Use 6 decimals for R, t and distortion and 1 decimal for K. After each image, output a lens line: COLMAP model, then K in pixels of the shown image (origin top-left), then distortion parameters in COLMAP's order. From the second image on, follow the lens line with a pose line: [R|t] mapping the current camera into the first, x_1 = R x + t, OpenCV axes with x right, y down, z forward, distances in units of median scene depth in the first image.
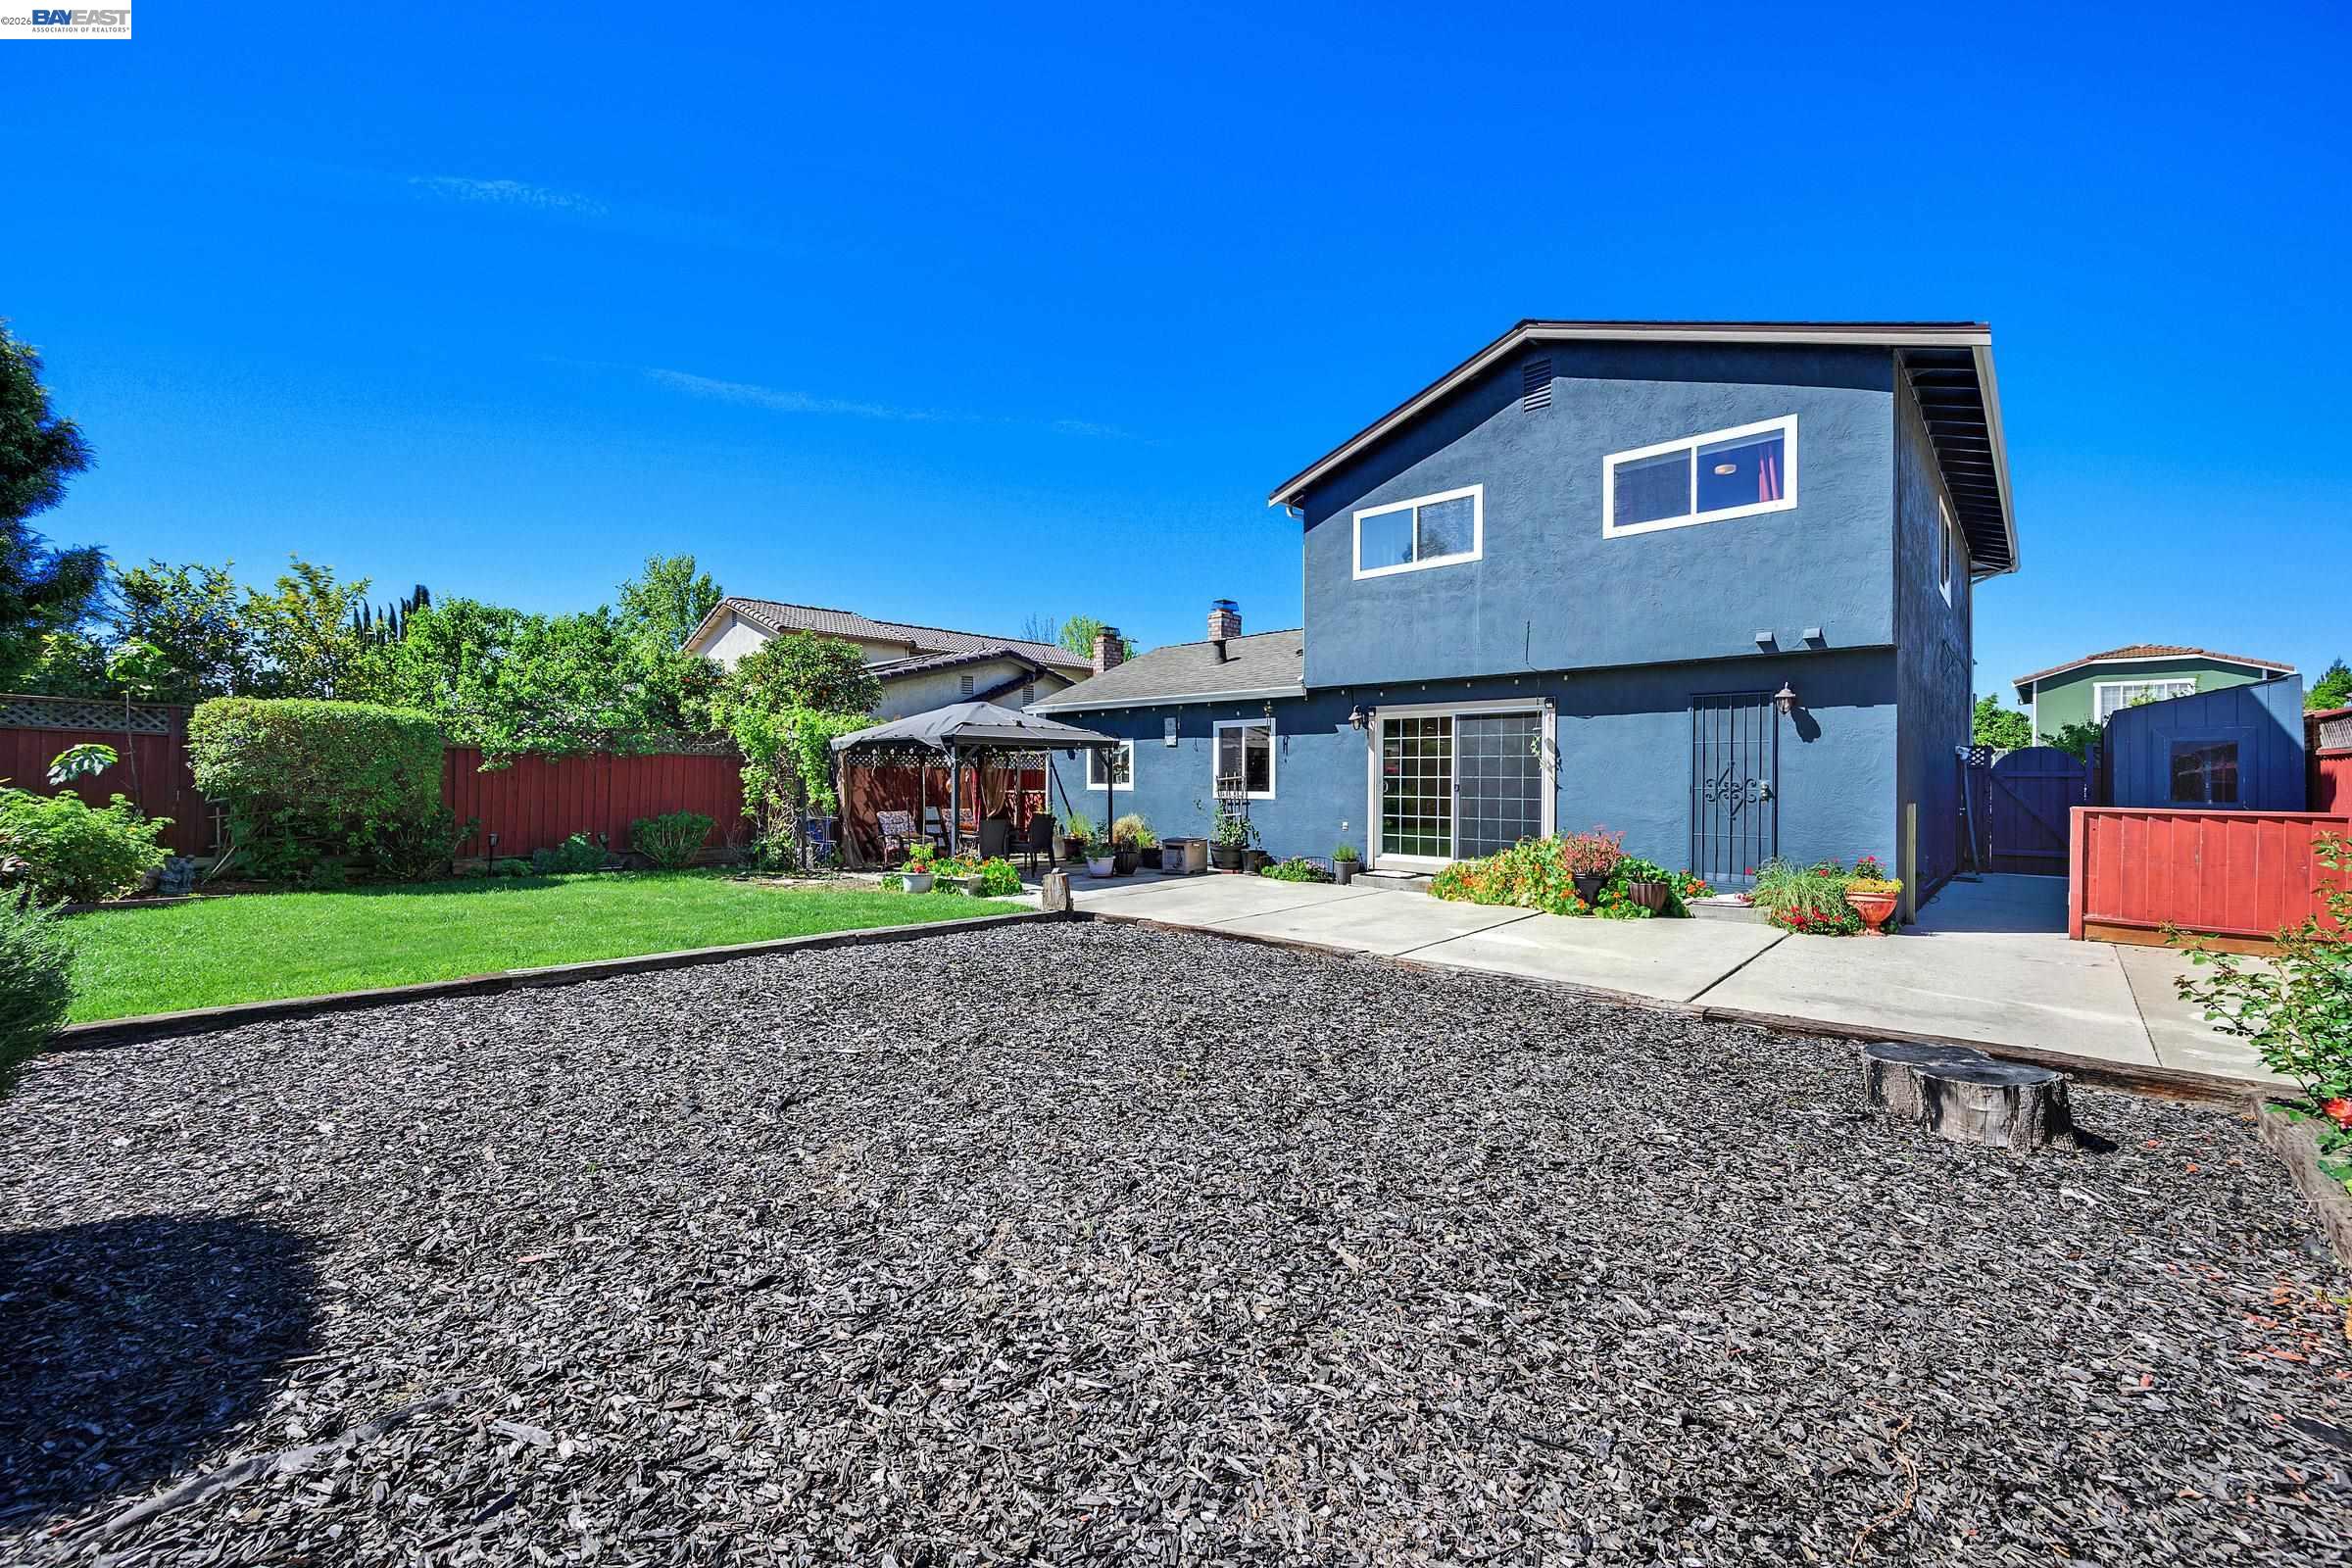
lens RADIAL K [[950.1, 0, 1168.2], [0, 950.1, 797.1], [0, 0, 1]] dist [-0.005279, 0.000226]
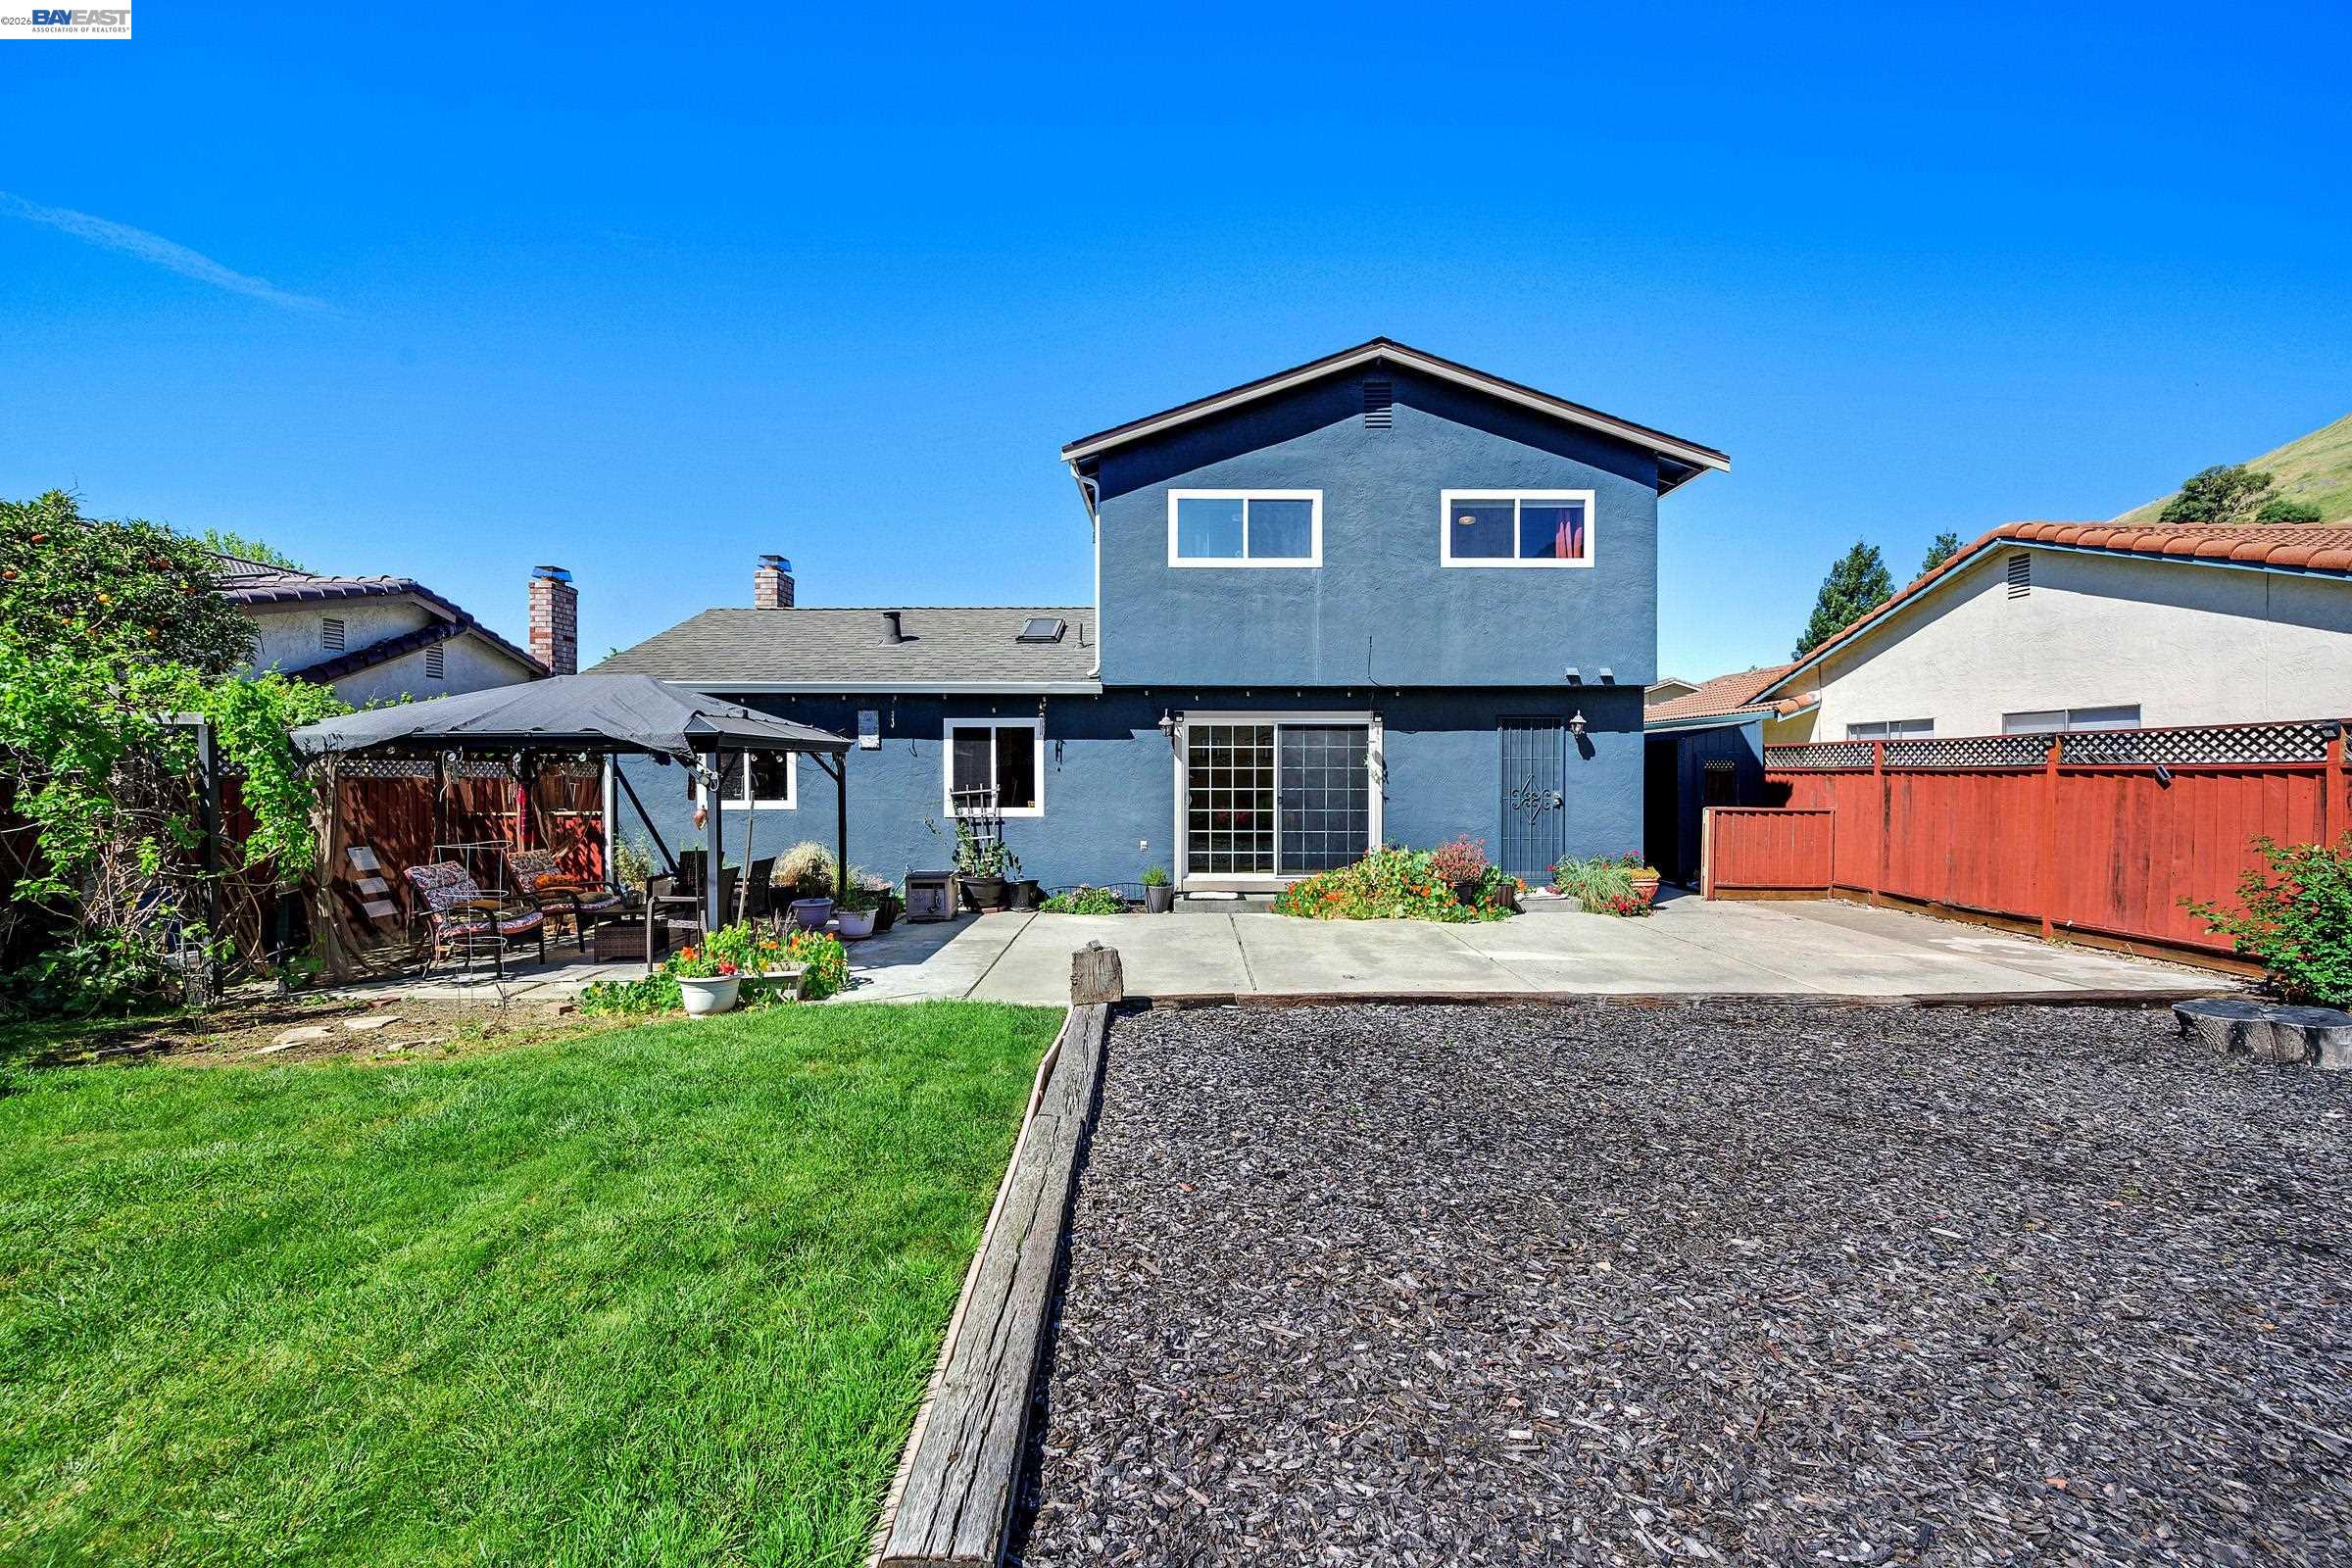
lens RADIAL K [[950.1, 0, 1172.1], [0, 950.1, 796.1], [0, 0, 1]] dist [-0.005279, 0.000226]
pose [[0.717440, -0.023483, 0.696224, -0.439273], [0.017278, 0.999724, 0.015915, -0.030989], [-0.696406, 0.000611, 0.717648, 0.380558]]
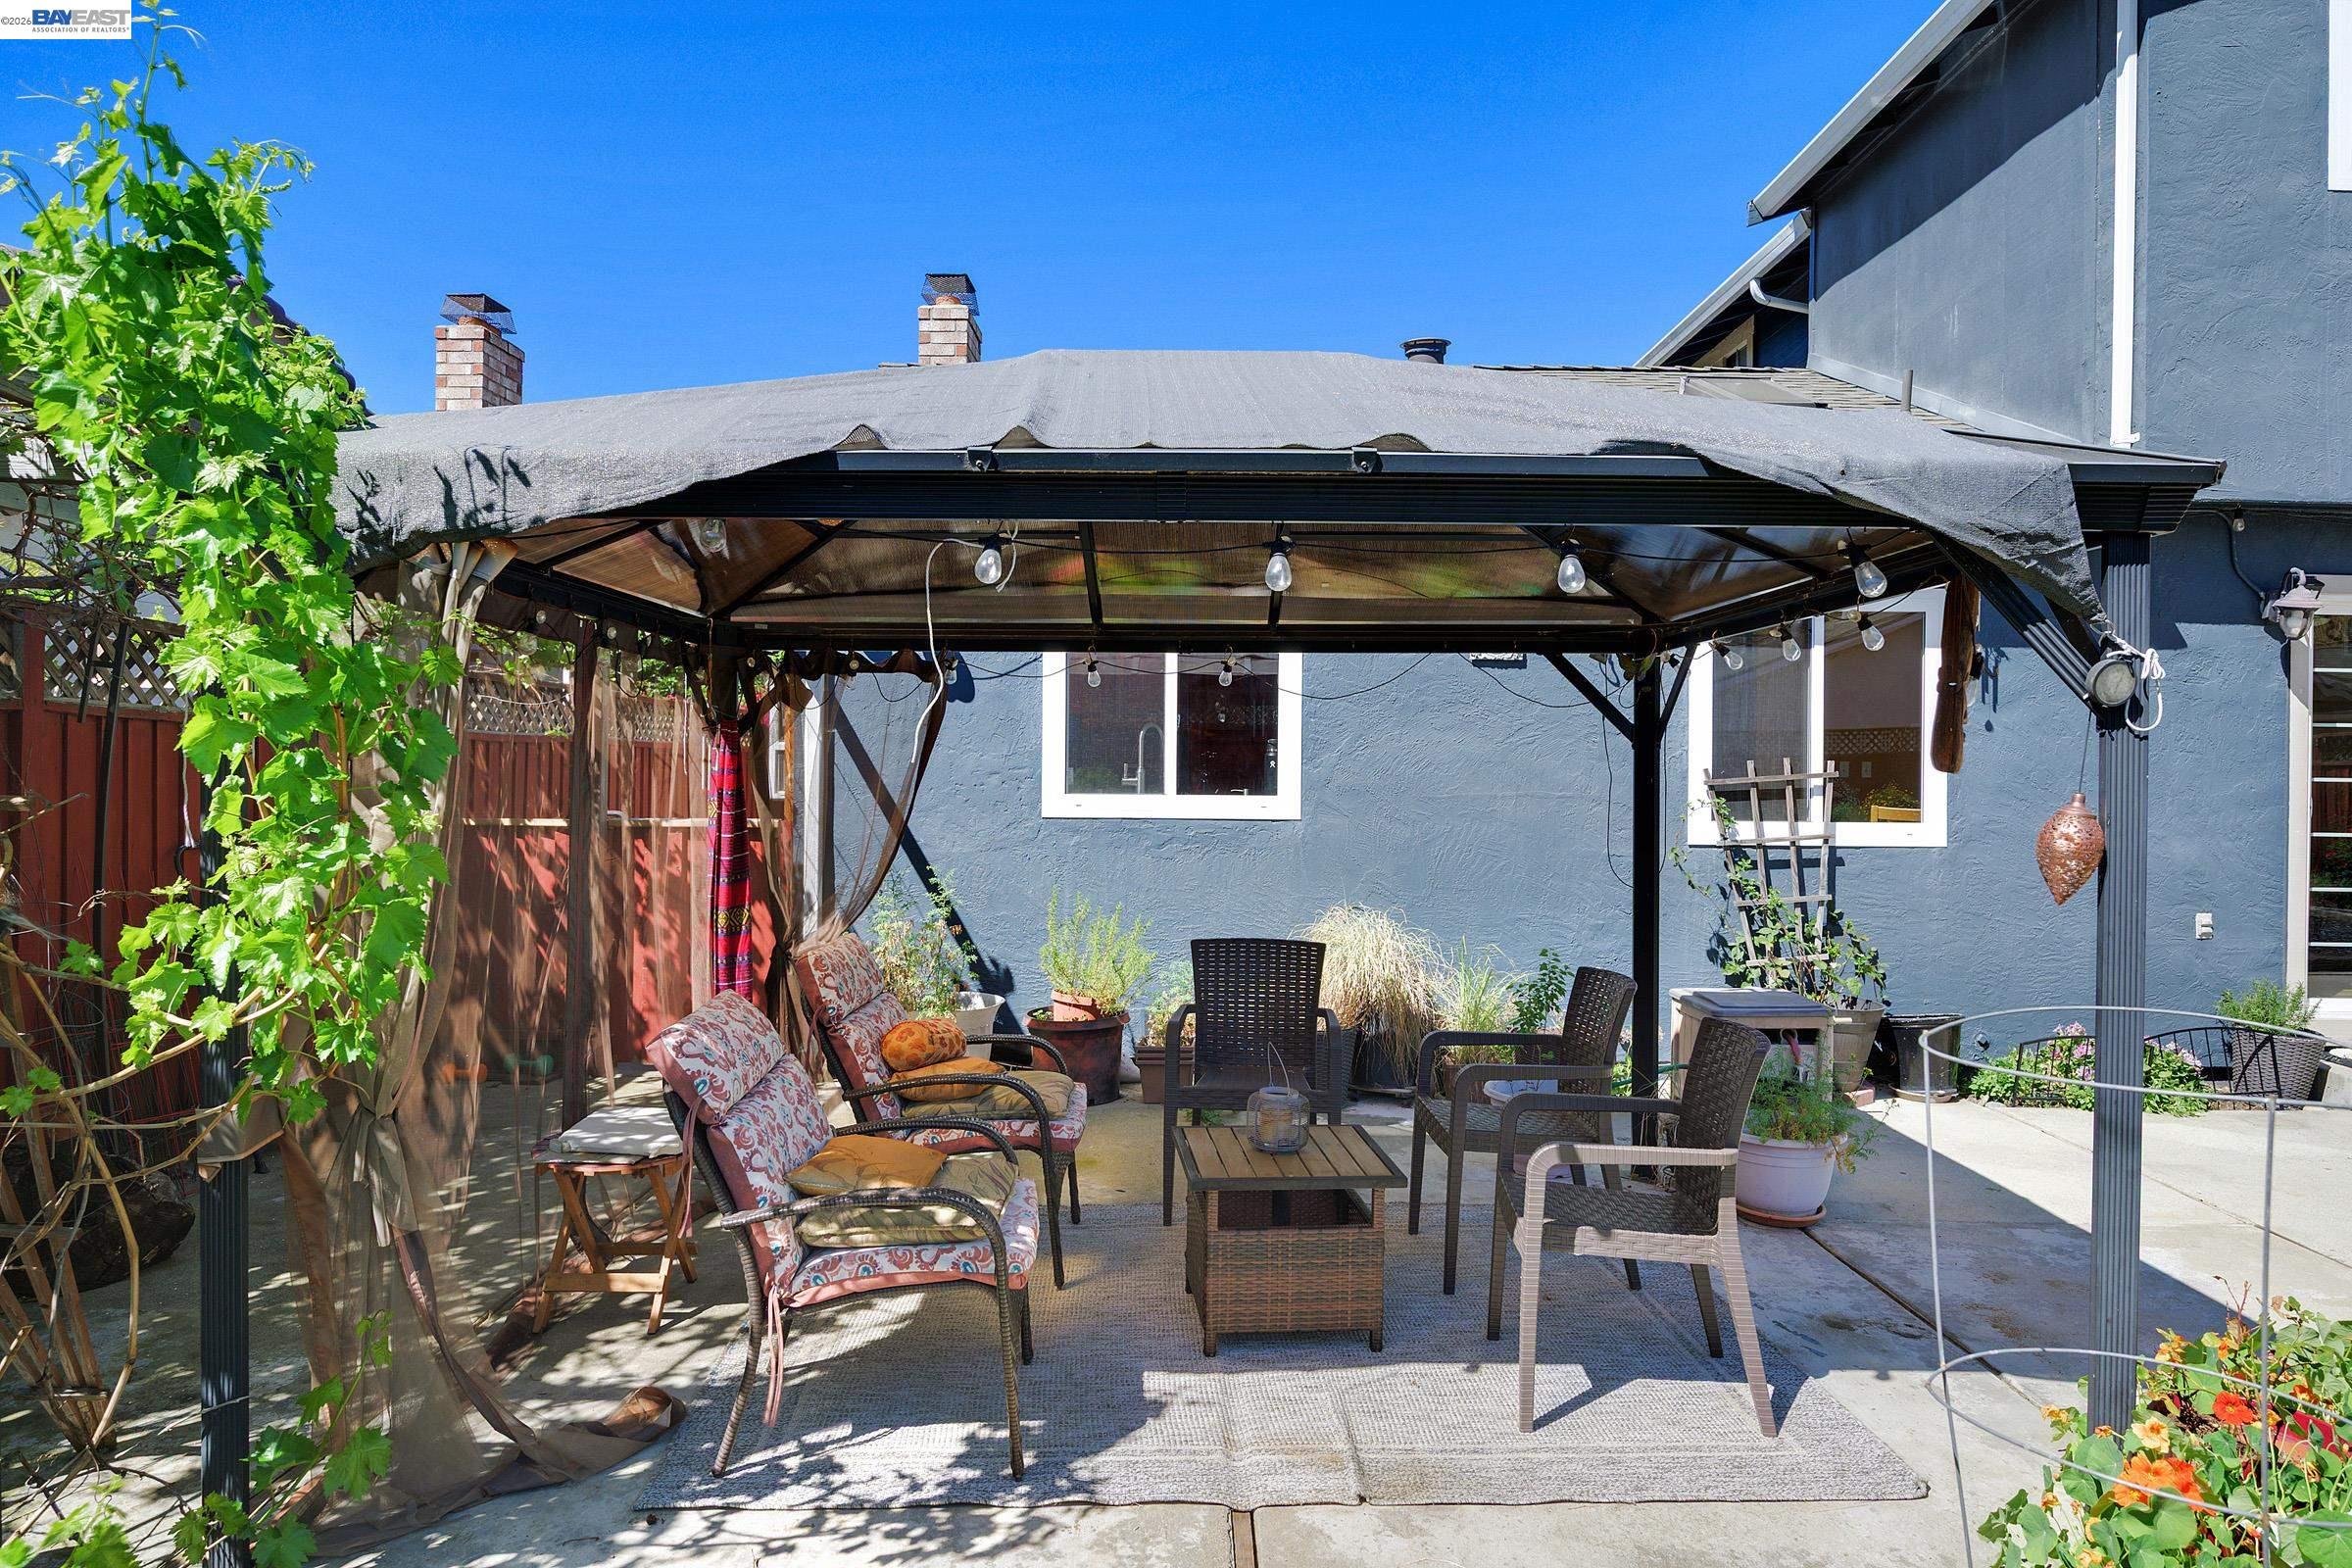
lens RADIAL K [[1487.3, 0, 1190.1], [0, 1487.3, 785.9], [0, 0, 1]] dist [-0.005025, -0.001346]
pose [[0.721217, -0.005006, 0.692691, -0.474336], [0.006097, 0.999981, 0.000879, -0.022811], [-0.692682, 0.003590, 0.721234, 0.941393]]
